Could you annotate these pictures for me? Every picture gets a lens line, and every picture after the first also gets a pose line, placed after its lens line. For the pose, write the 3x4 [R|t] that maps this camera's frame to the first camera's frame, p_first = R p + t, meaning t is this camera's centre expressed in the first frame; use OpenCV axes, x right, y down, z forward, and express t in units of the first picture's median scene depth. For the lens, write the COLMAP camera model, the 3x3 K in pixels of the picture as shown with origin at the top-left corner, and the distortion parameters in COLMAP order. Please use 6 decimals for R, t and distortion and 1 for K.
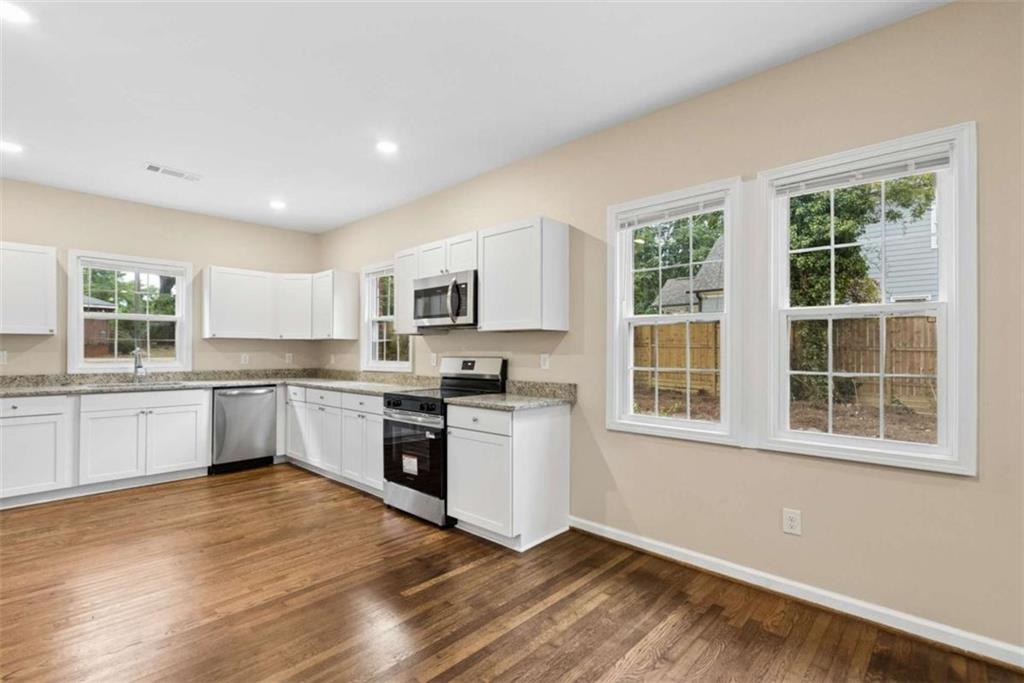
lens RADIAL K [[471.7, 0, 517.5], [0, 471.7, 345.8], [0, 0, 1]] dist [-0.000415, 0.003512]
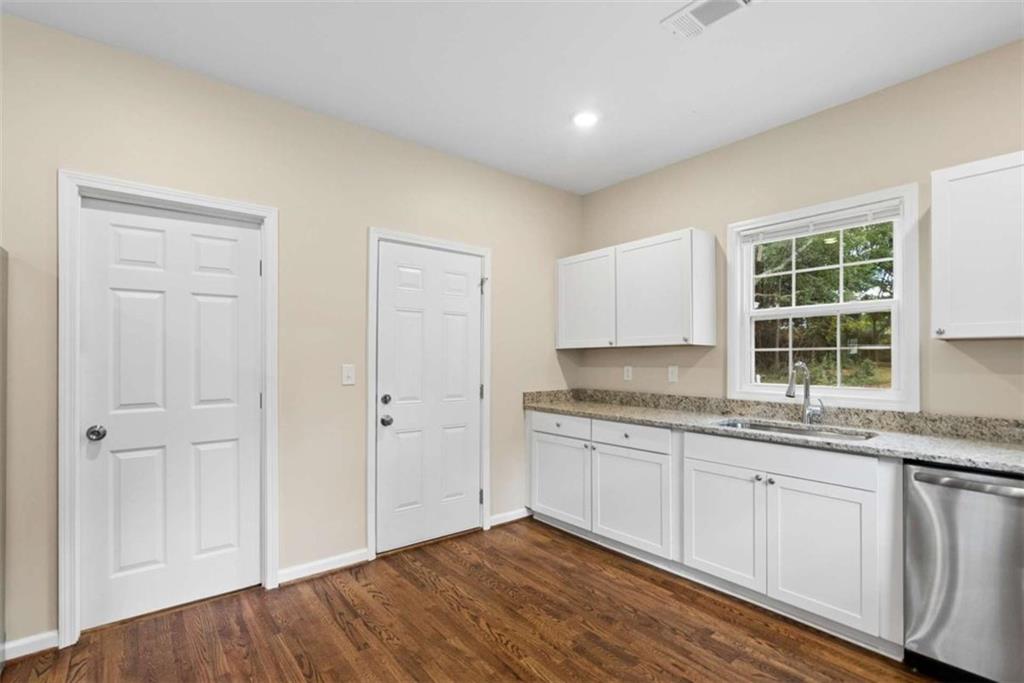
lens RADIAL K [[471.7, 0, 504.8], [0, 471.7, 354.6], [0, 0, 1]] dist [-0.000415, 0.003512]
pose [[-0.152194, -0.015629, -0.988227, -0.192229], [0.005347, 0.999847, -0.016636, 0.002432], [0.988336, -0.007816, -0.152087, 0.775421]]
